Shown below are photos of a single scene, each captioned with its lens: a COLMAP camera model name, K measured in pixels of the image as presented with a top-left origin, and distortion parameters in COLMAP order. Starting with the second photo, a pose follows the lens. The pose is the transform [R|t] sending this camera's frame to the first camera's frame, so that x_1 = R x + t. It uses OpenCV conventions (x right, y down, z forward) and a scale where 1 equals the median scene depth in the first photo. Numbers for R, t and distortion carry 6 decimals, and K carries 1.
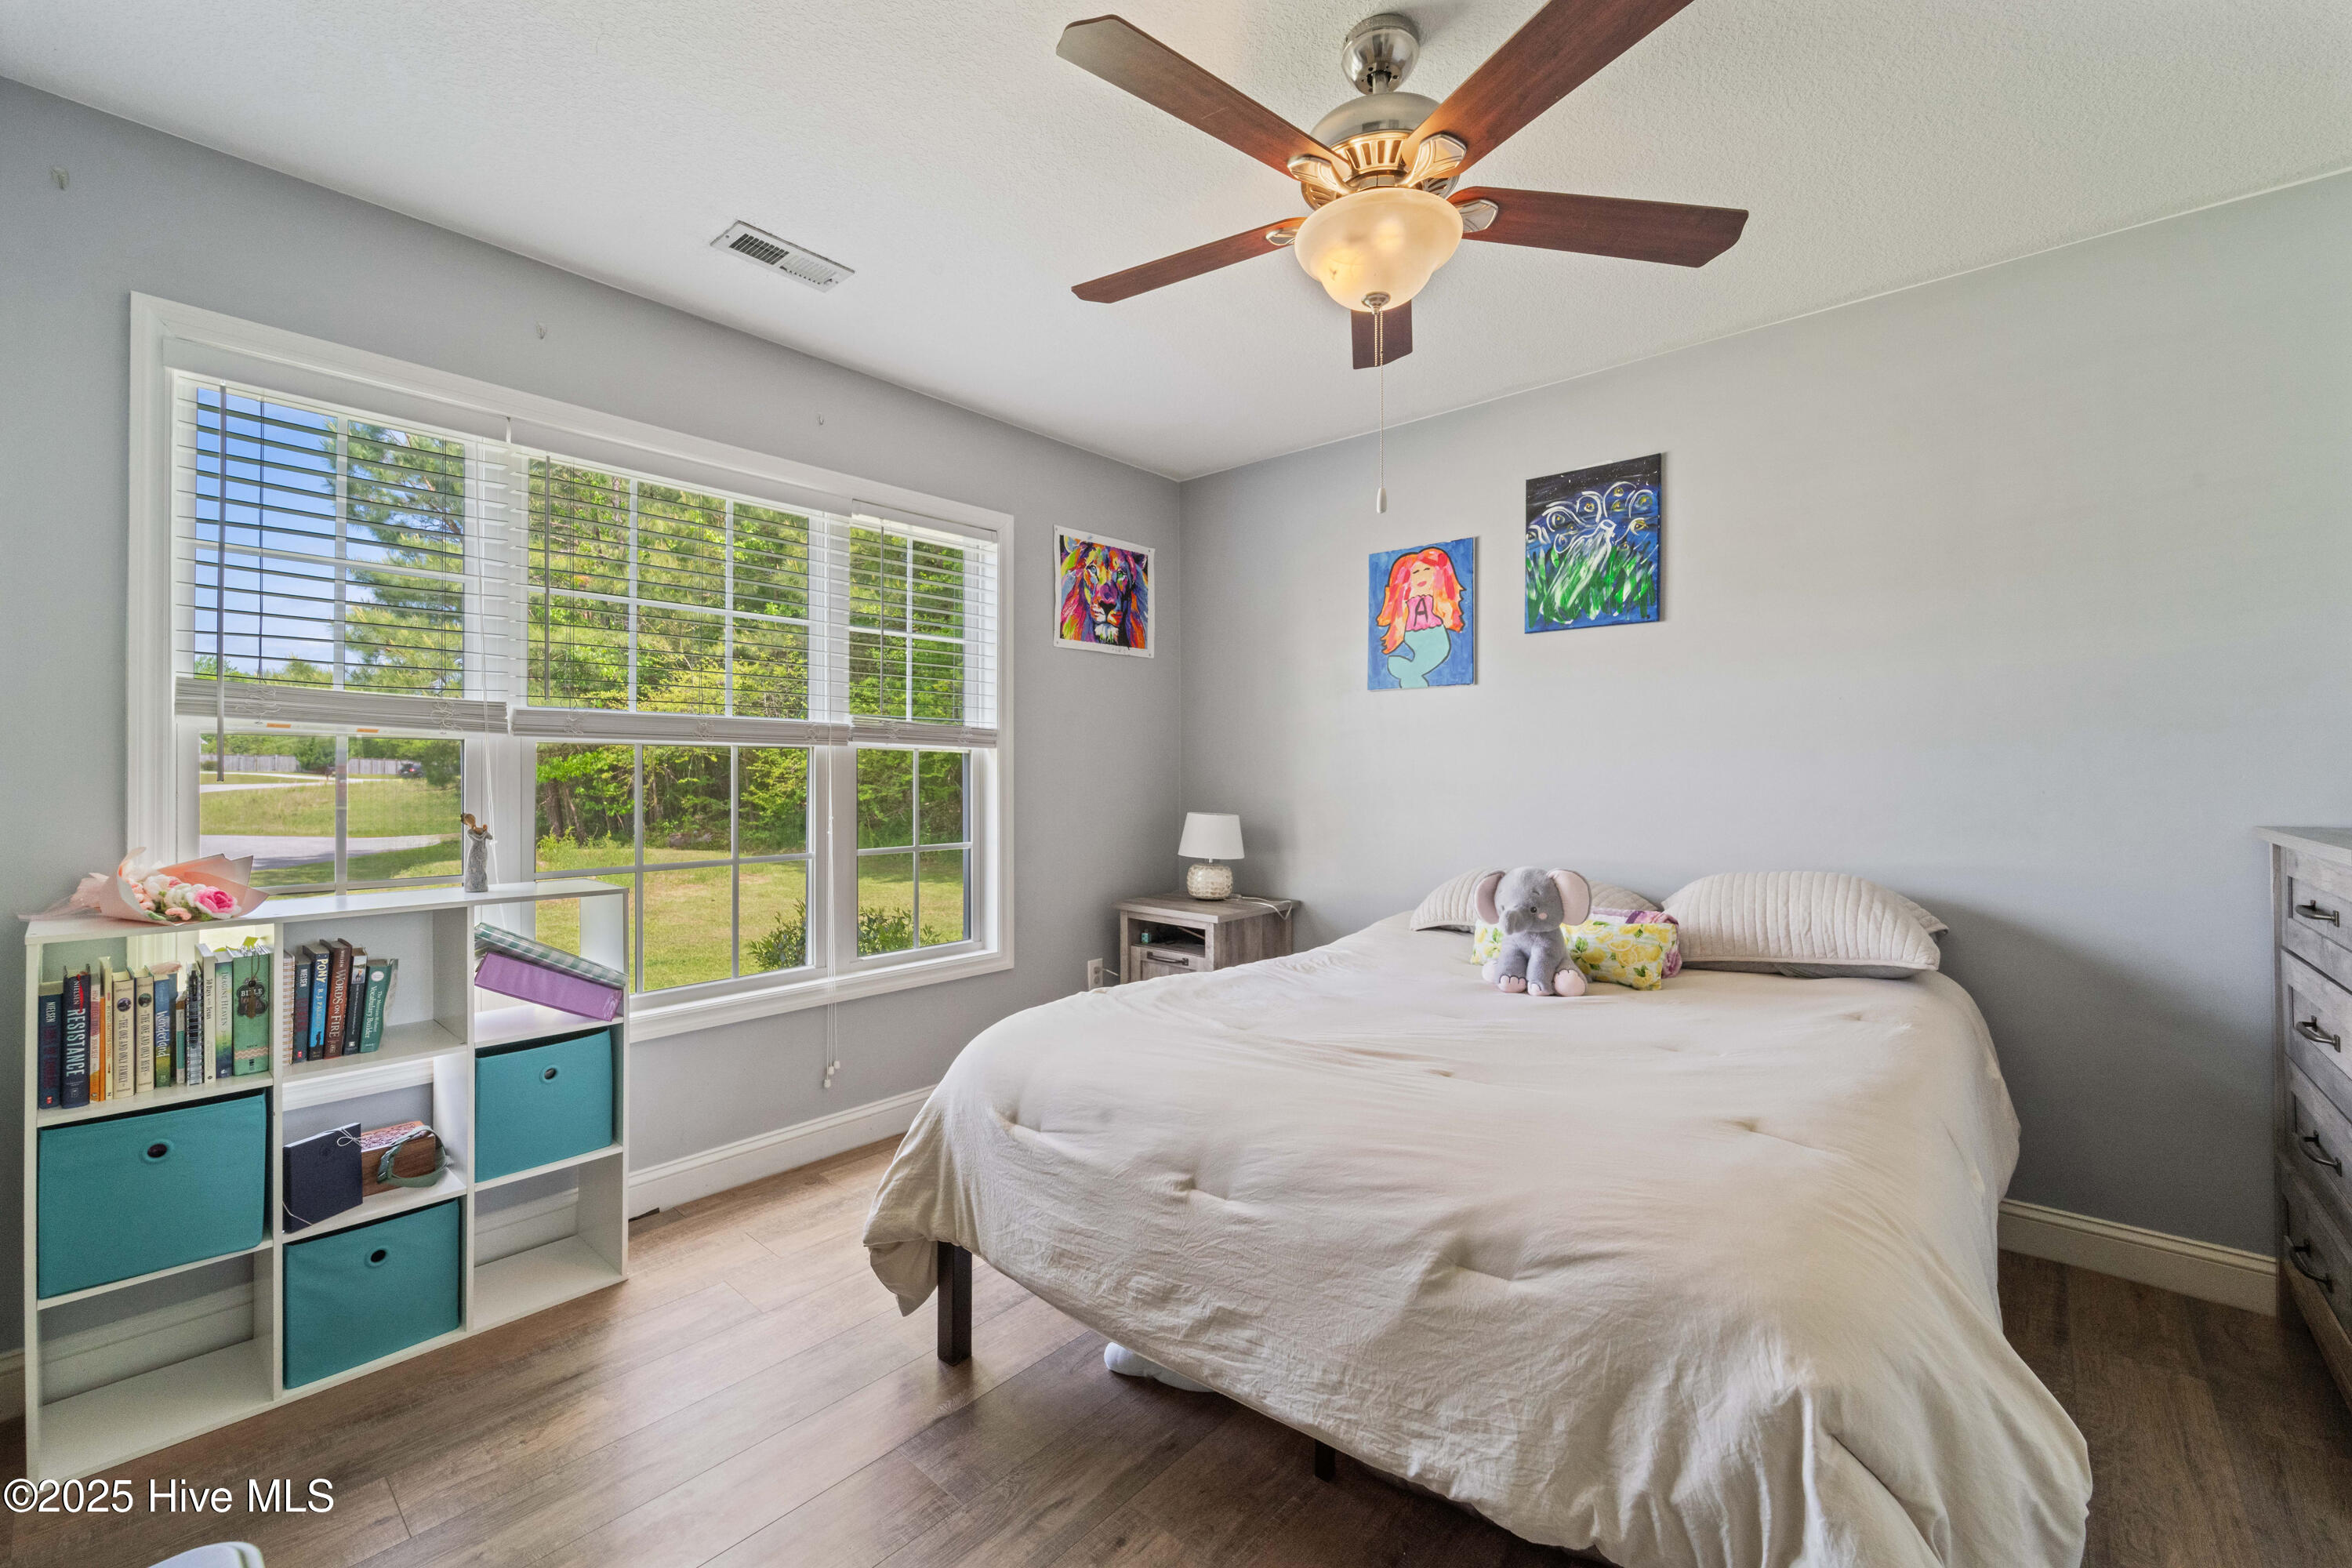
lens RADIAL K [[958.2, 0, 1151.5], [0, 958.2, 772.7], [0, 0, 1]] dist [-0.003938, 0.000185]
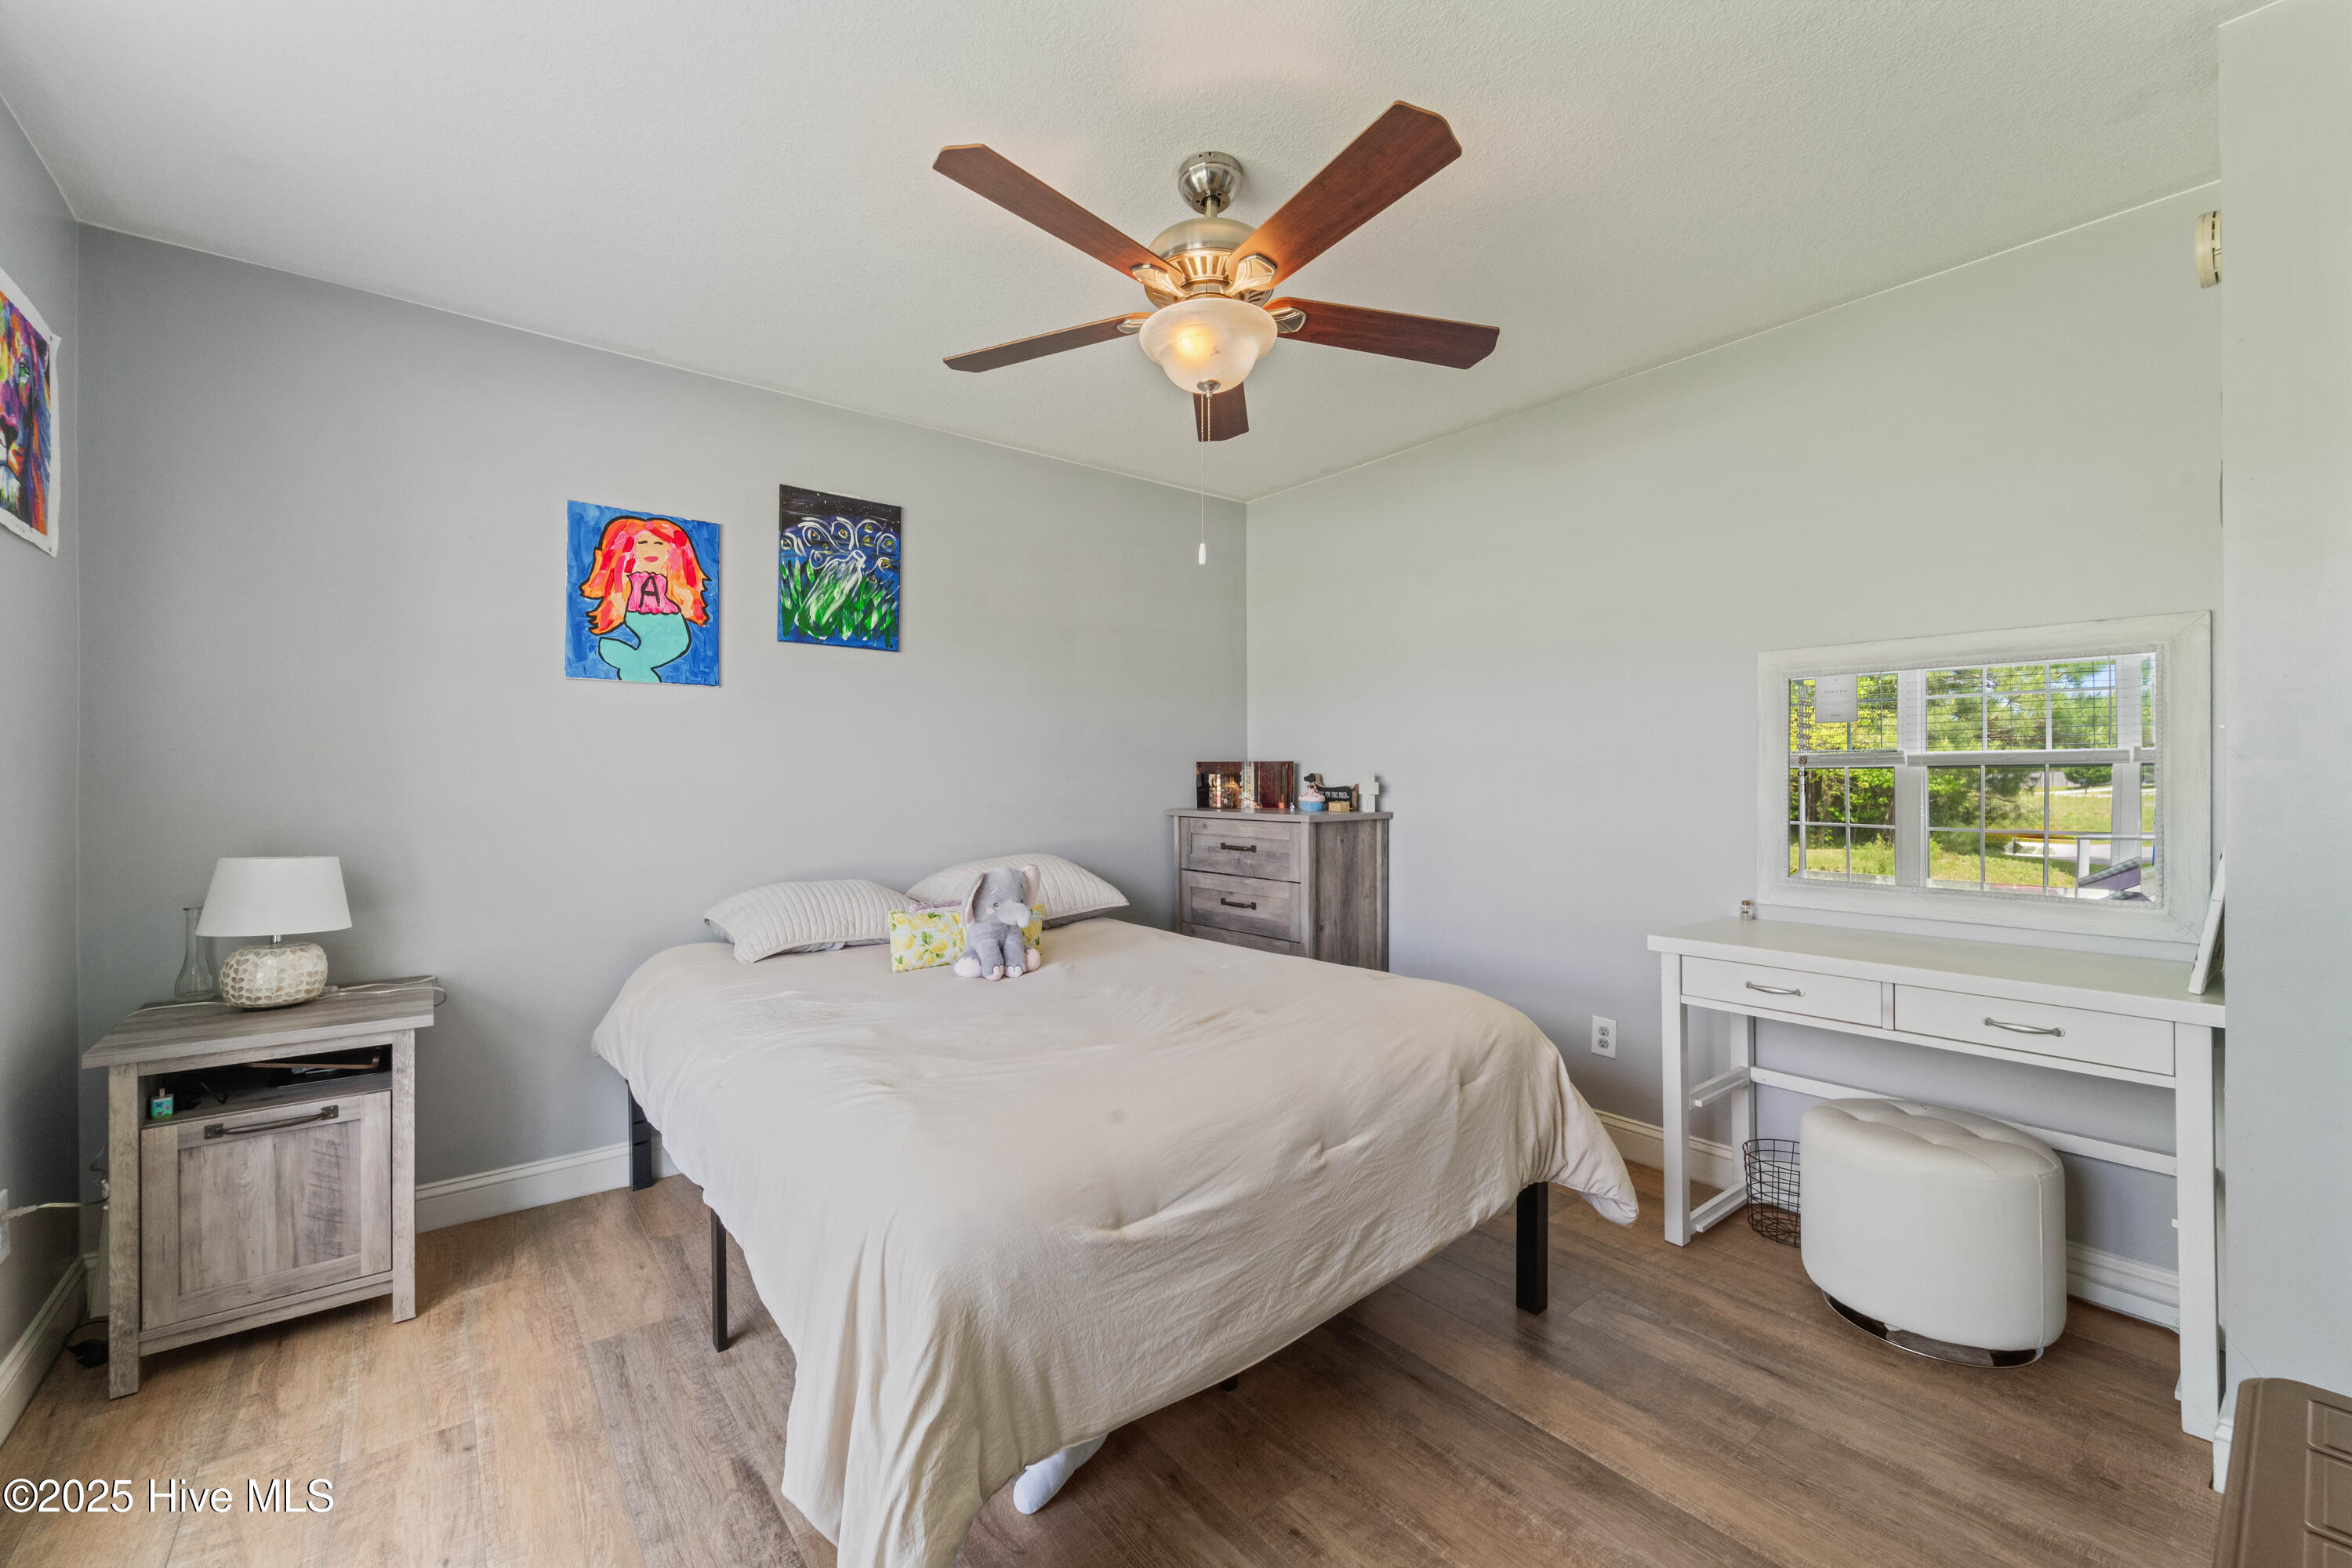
lens RADIAL K [[958.2, 0, 1154.1], [0, 958.2, 780.5], [0, 0, 1]] dist [-0.003938, 0.000185]
pose [[0.164130, 0.000730, 0.986438, -0.521196], [0.003134, 0.999994, -0.001262, -0.001154], [-0.986434, 0.003298, 0.164127, 0.476356]]
